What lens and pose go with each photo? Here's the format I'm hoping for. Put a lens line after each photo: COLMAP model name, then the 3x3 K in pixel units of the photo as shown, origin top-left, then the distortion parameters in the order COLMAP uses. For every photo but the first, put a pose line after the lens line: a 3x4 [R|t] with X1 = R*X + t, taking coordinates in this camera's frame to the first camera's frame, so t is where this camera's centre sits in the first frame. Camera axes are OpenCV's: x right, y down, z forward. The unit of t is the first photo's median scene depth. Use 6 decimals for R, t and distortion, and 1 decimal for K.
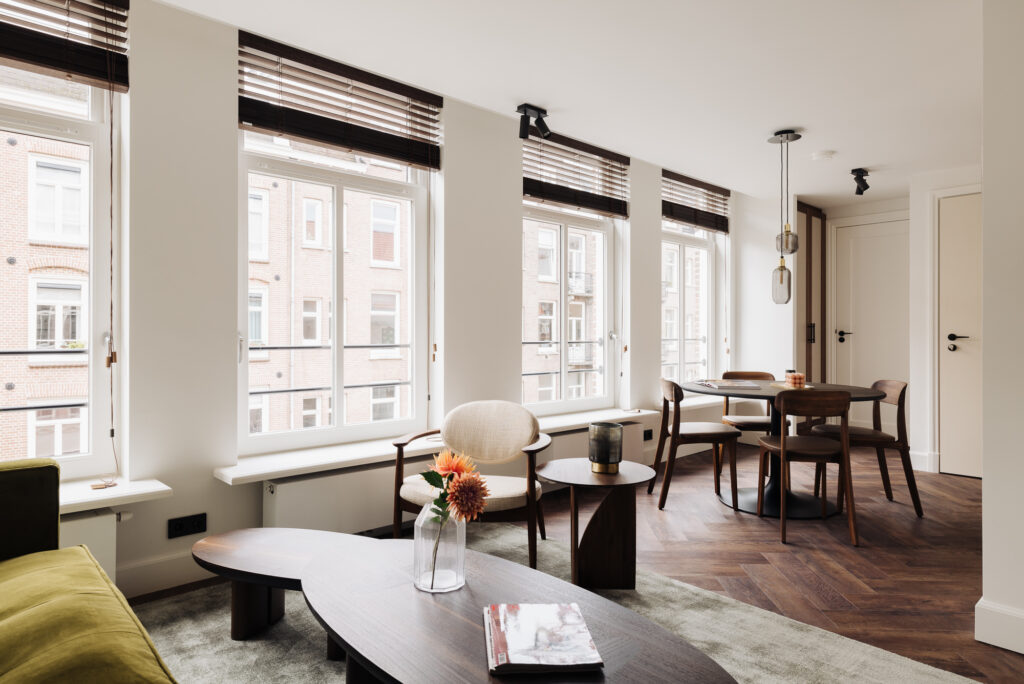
lens RADIAL K [[628.5, 0, 501.2], [0, 628.5, 338.0], [0, 0, 1]] dist [0.007199, -0.001428]
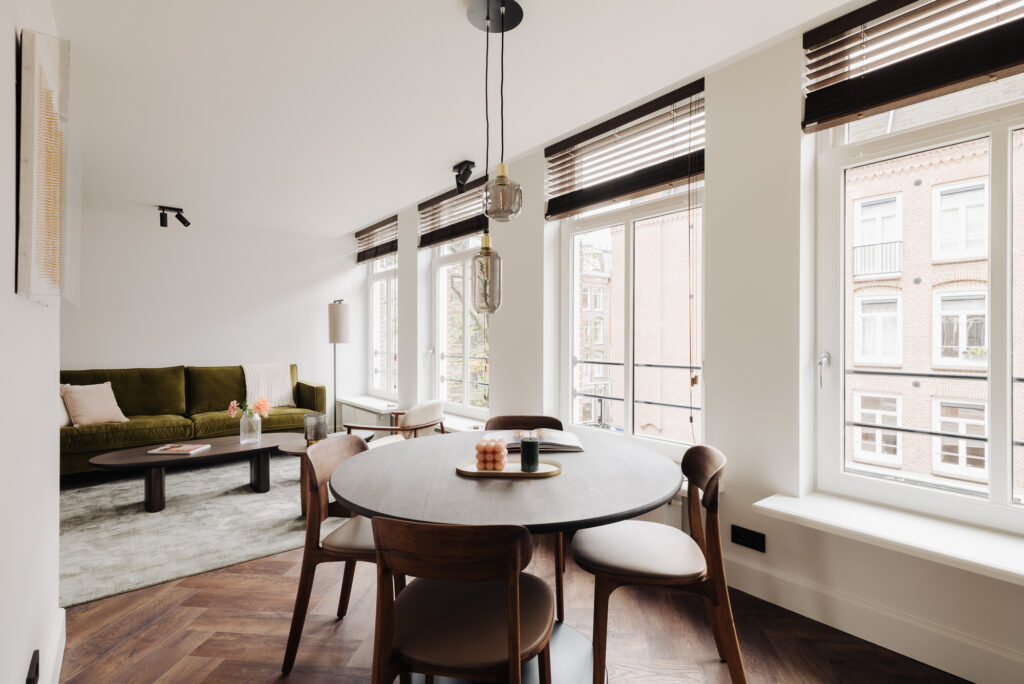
lens RADIAL K [[496.6, 0, 507.3], [0, 496.6, 340.4], [0, 0, 1]] dist [0.016754, -0.002725]
pose [[-0.086663, 0.003561, -0.996231, 0.249533], [-0.003598, 0.999986, 0.003887, -0.008915], [0.996231, 0.003922, -0.086649, 0.295005]]
